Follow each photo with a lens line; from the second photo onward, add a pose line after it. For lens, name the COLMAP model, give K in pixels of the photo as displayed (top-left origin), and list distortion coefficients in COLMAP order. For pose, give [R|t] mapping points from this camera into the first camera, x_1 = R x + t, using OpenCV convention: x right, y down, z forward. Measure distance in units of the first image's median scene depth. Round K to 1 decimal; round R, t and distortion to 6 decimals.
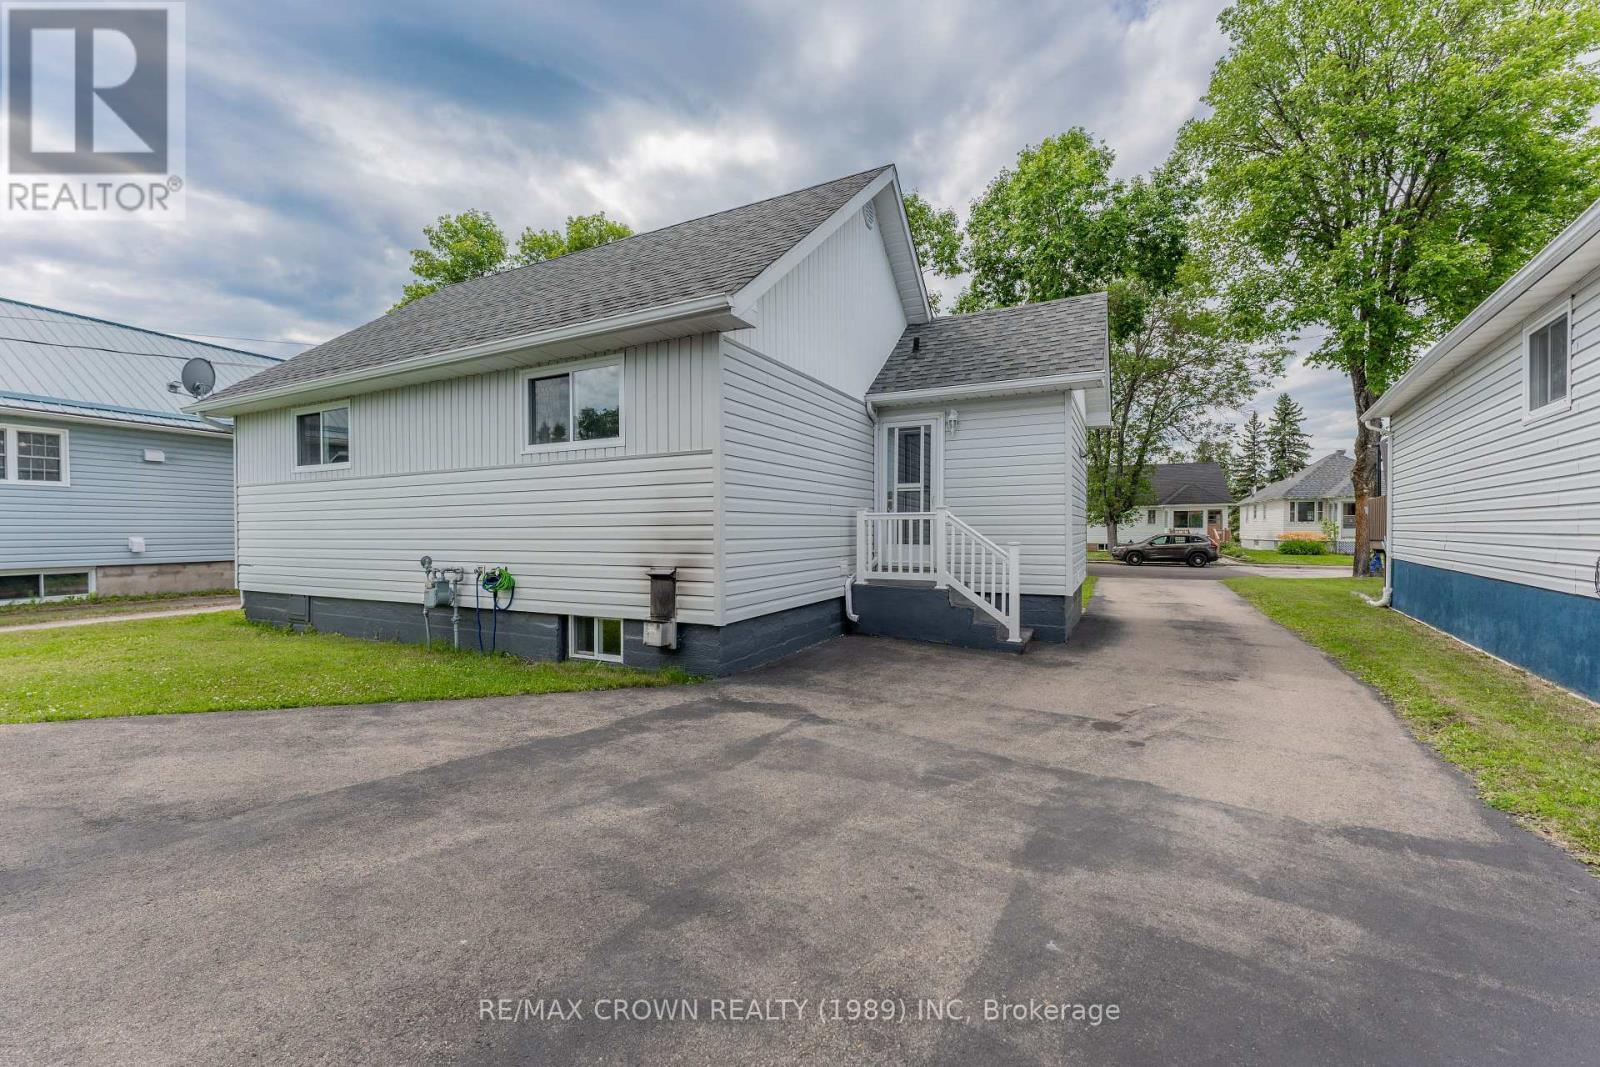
lens RADIAL K [[634.9, 0, 795.3], [0, 634.9, 533.3], [0, 0, 1]] dist [0.000492, -0.000299]
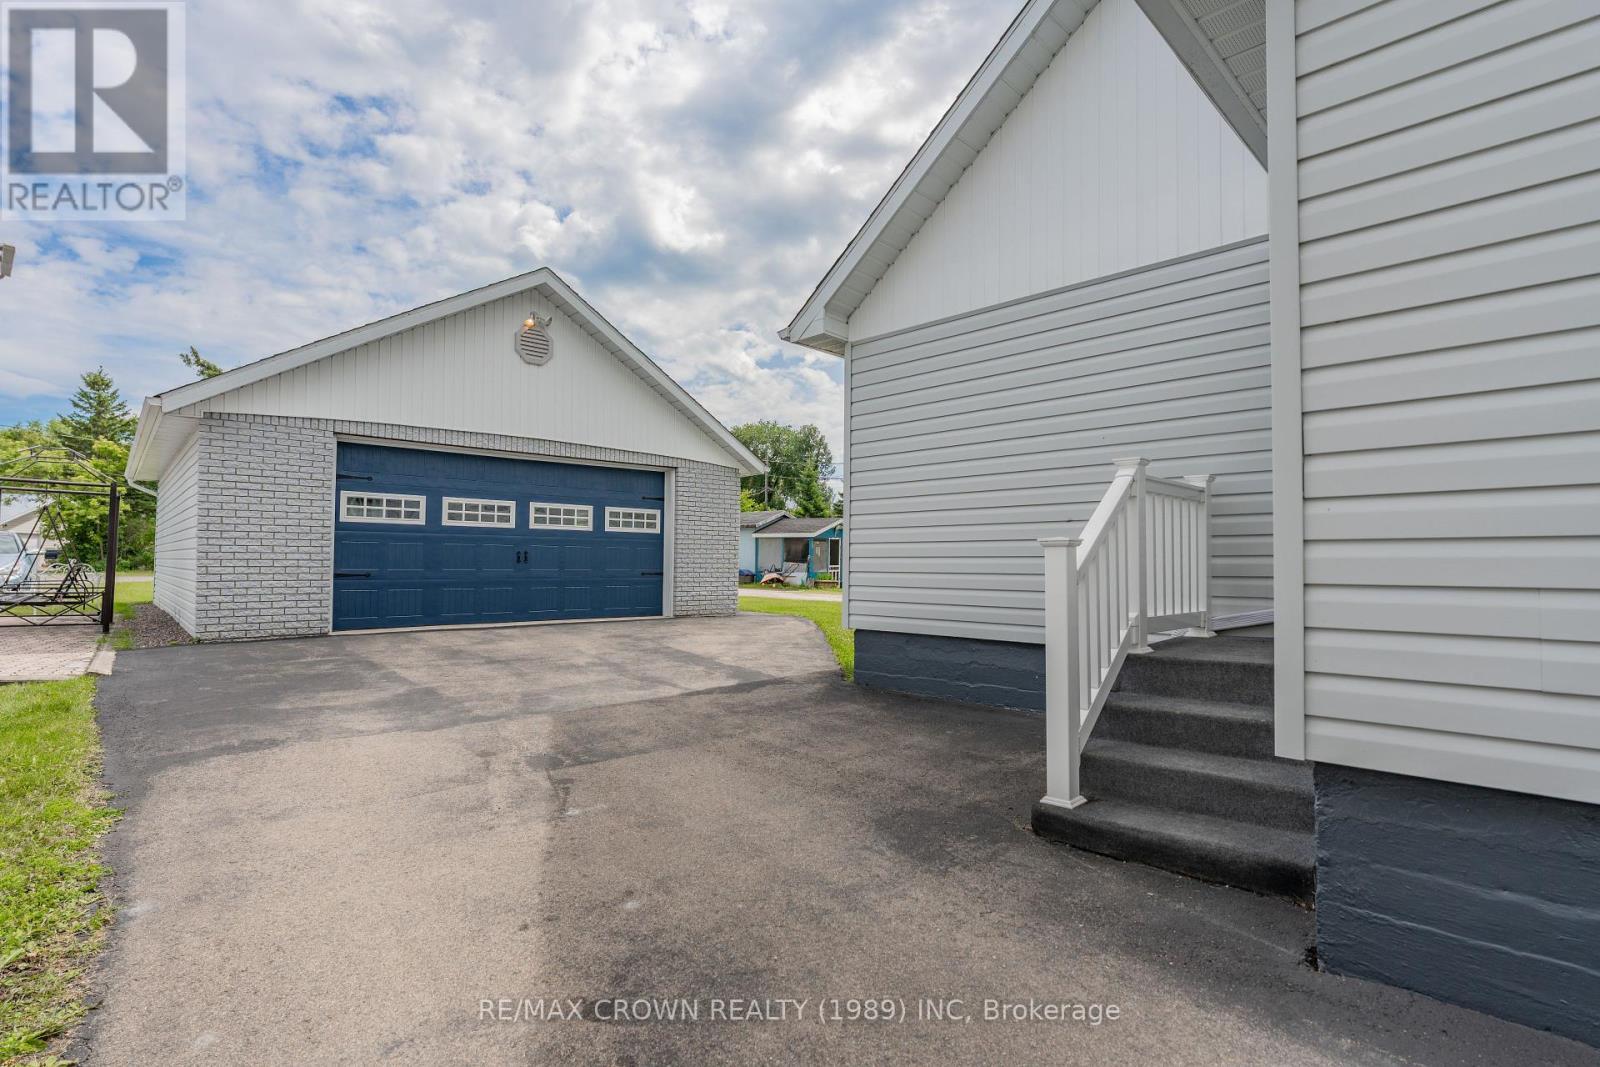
lens RADIAL K [[764.0, 0, 802.0], [0, 764.0, 540.1], [0, 0, 1]] dist [0.001478, 0.000028]
pose [[-0.282972, -0.025044, -0.958801, 1.400034], [-0.011966, 0.999673, -0.022580, 0.046500], [0.959054, 0.005084, -0.283179, 1.669789]]
